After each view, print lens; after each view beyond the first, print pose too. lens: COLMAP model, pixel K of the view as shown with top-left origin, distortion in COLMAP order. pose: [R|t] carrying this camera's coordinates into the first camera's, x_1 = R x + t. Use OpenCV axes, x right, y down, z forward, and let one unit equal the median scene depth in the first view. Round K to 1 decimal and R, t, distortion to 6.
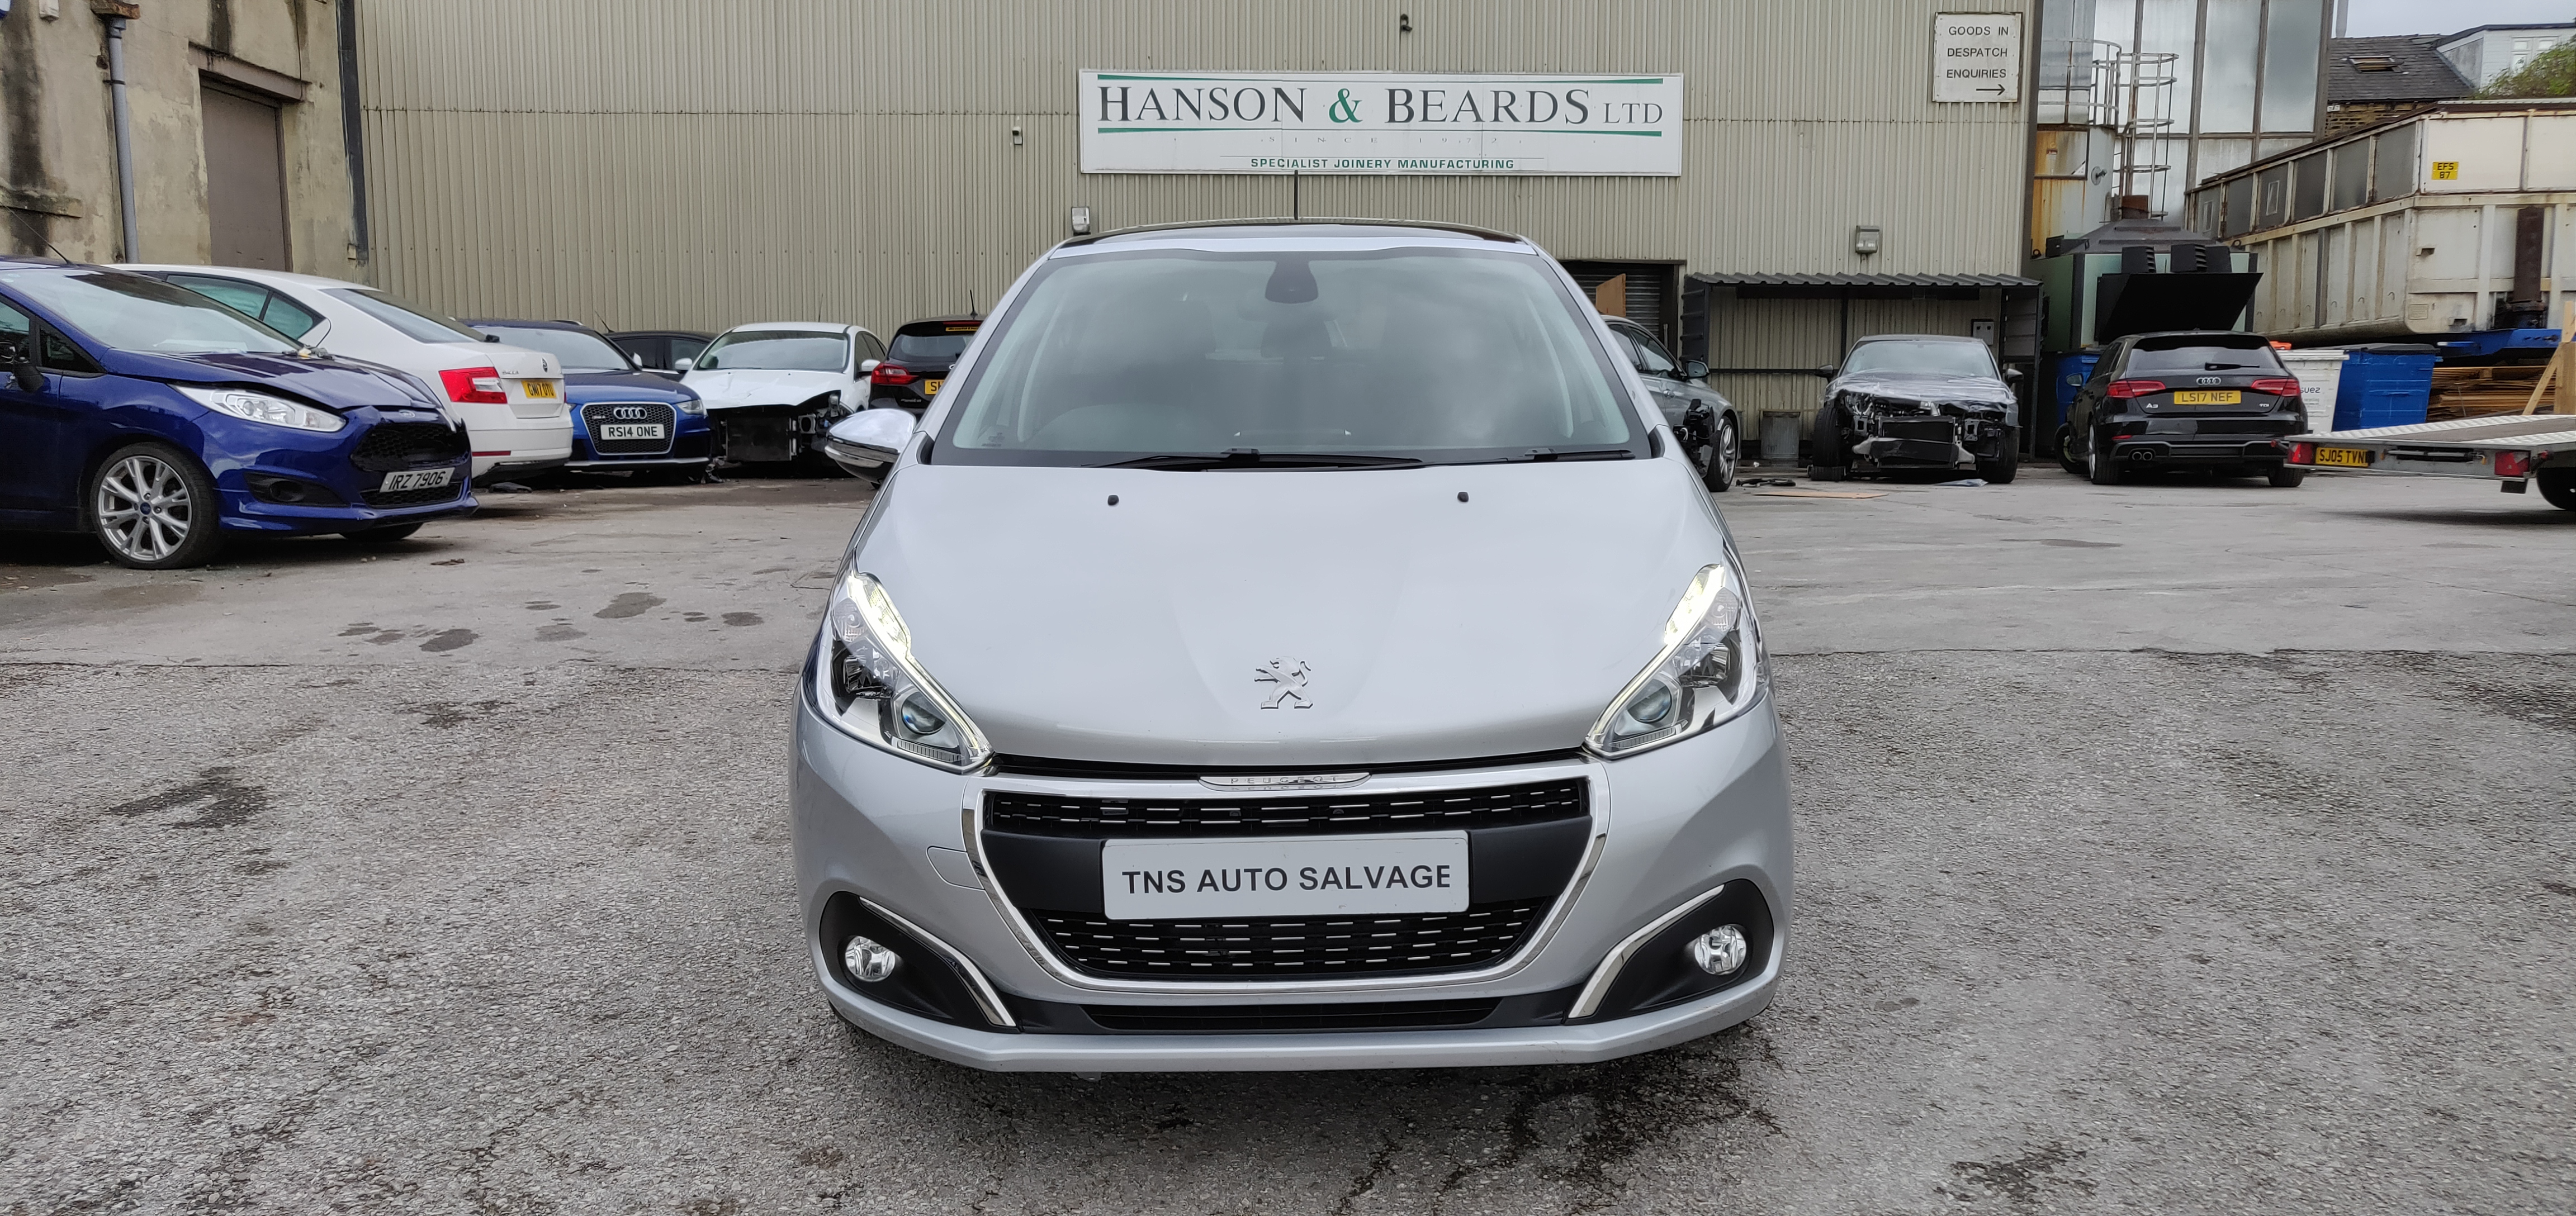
lens RADIAL K [[1980.5, 0, 1295.2], [0, 1980.5, 599.4], [0, 0, 1]] dist [-0.025722, 0.082930]
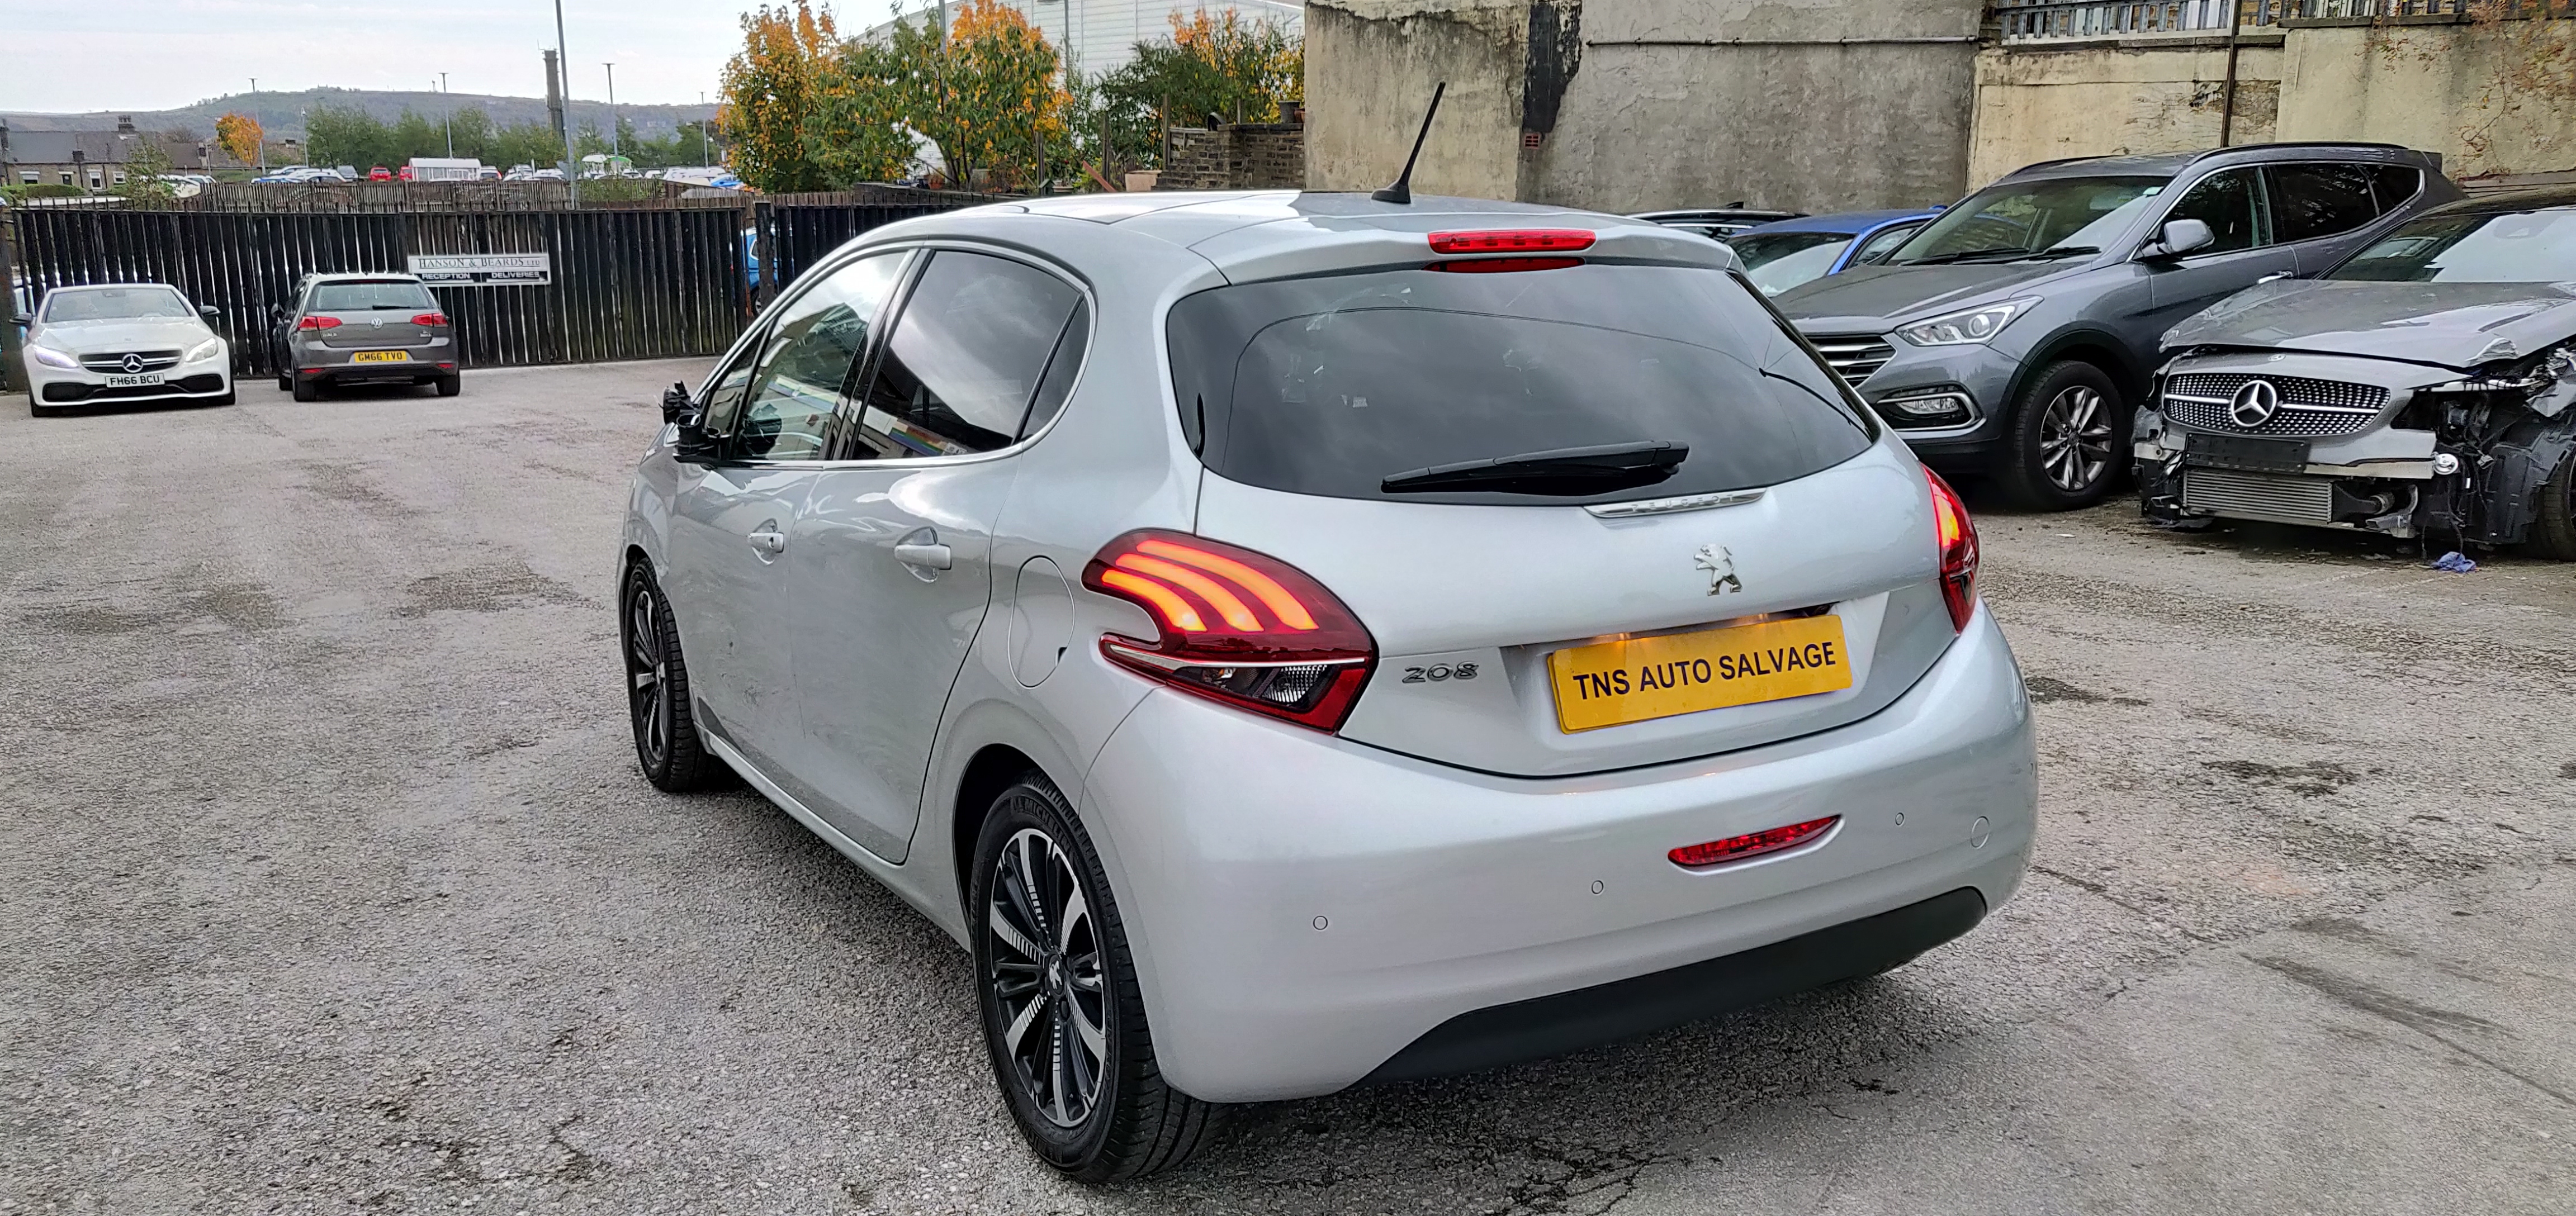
lens RADIAL K [[2006.1, 0, 1258.9], [0, 2006.1, 541.7], [0, 0, 1]] dist [-0.026319, 0.120599]
pose [[-0.870847, 0.098360, -0.481613, 0.290607], [-0.059795, 0.951302, 0.302405, -0.230155], [0.487904, 0.292147, -0.822557, 1.297363]]
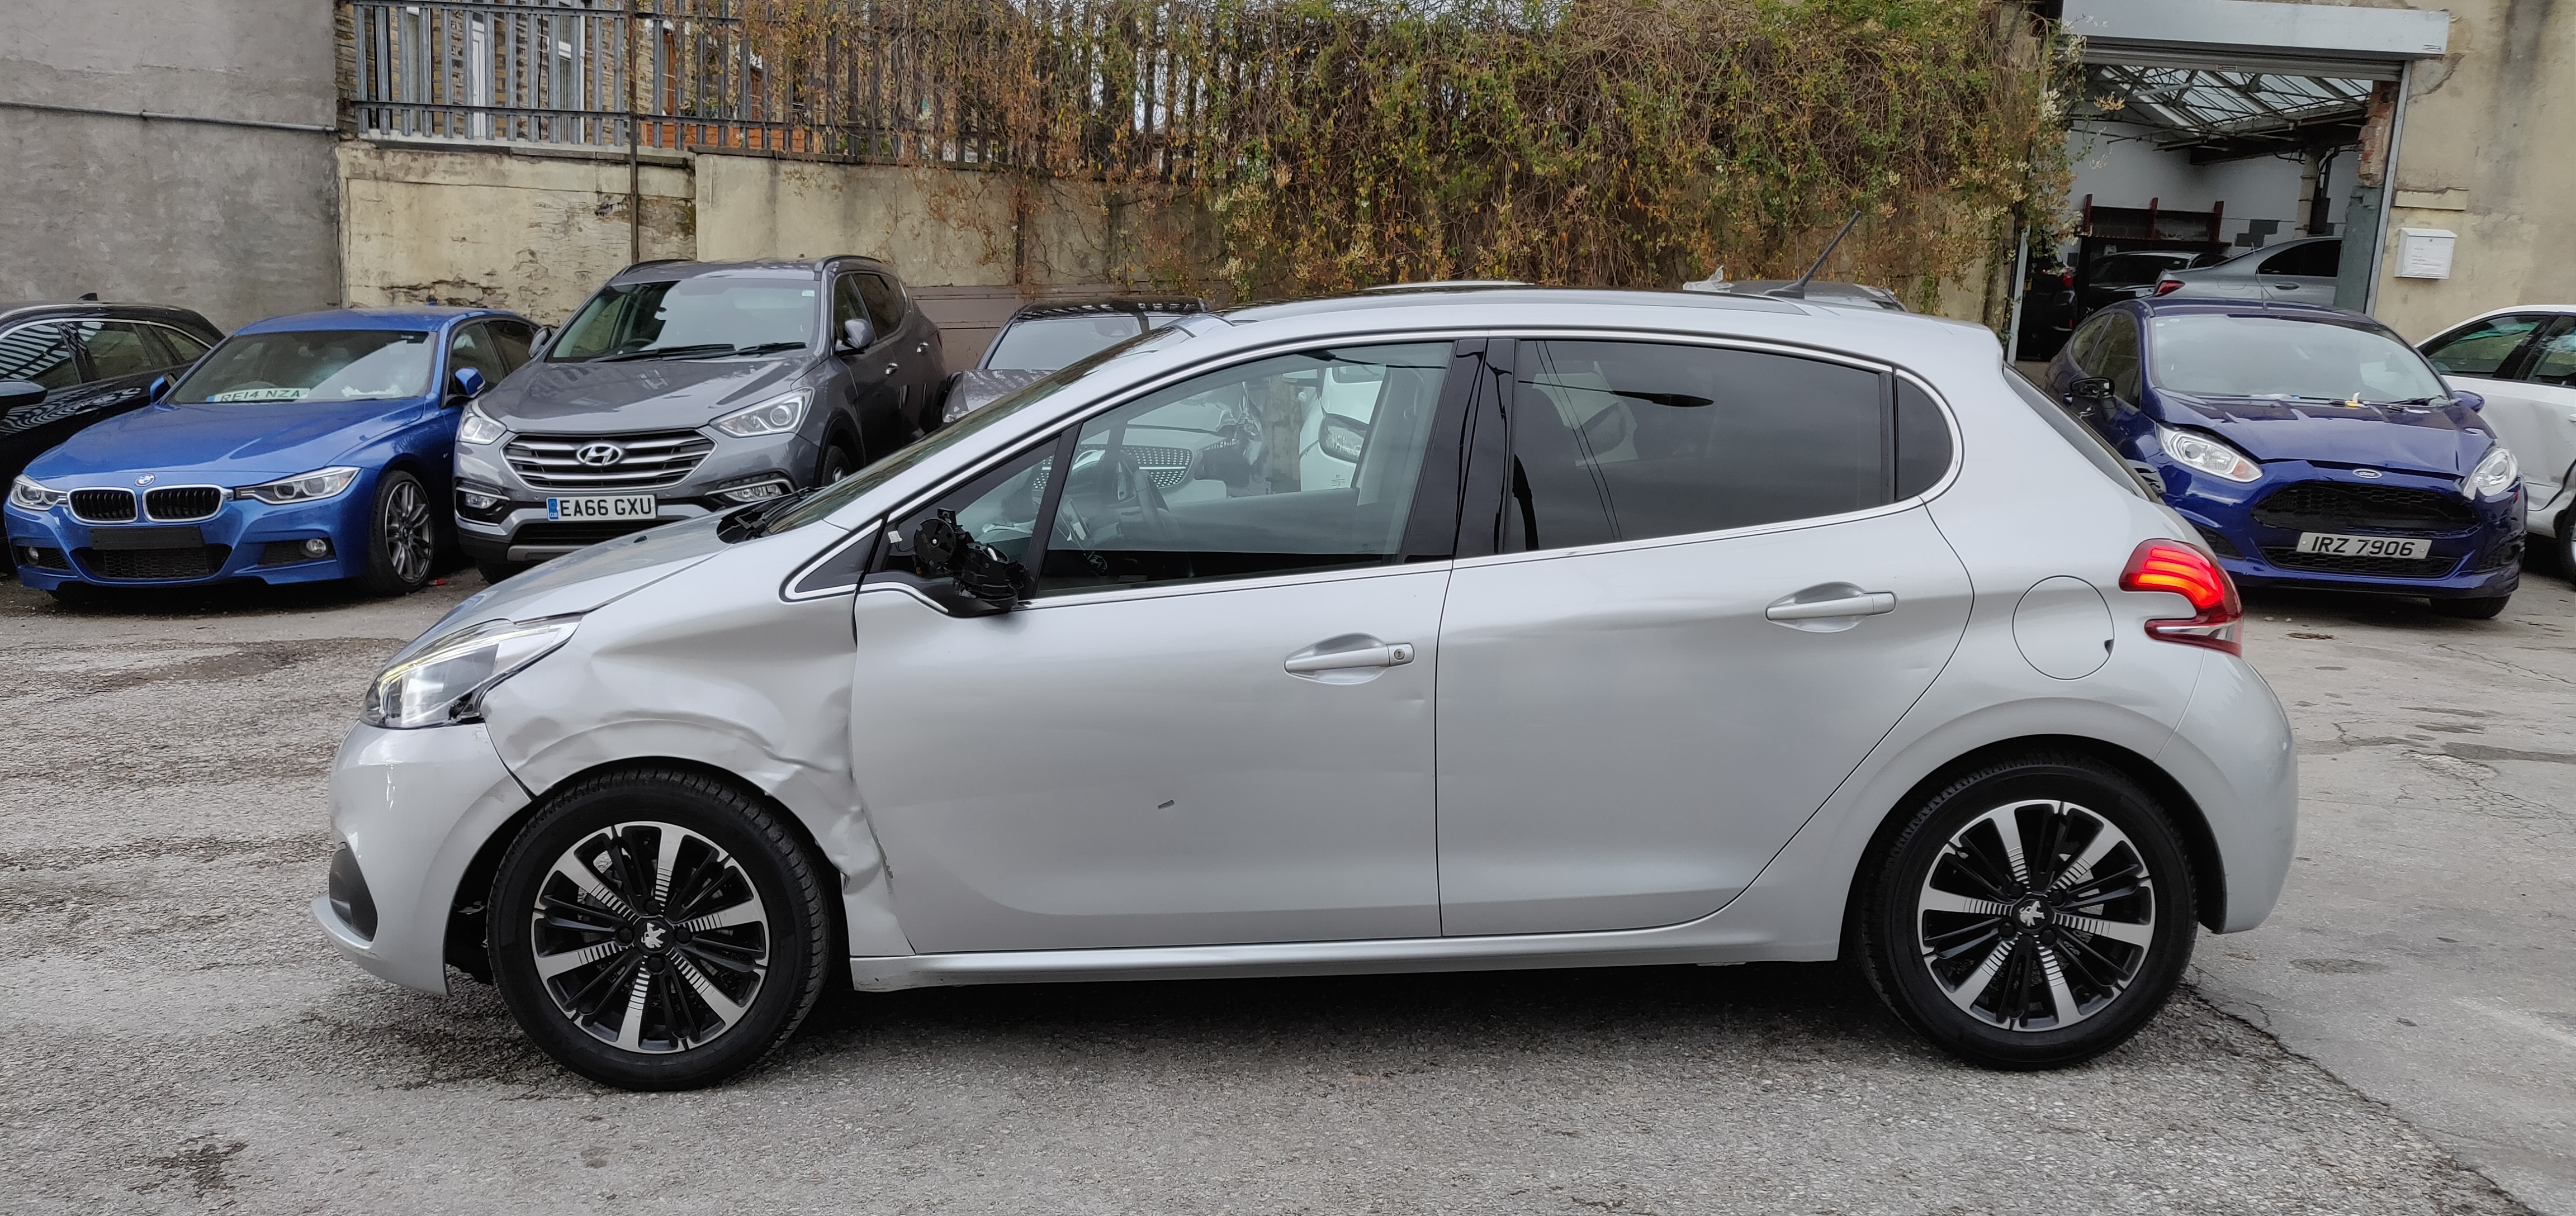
lens RADIAL K [[1980.5, 0, 1295.2], [0, 1980.5, 599.4], [0, 0, 1]] dist [-0.025722, 0.082930]
pose [[0.006309, 0.155963, -0.987743, 0.655294], [-0.164619, 0.974448, 0.152812, -0.135667], [0.986337, 0.161637, 0.031822, 0.697661]]
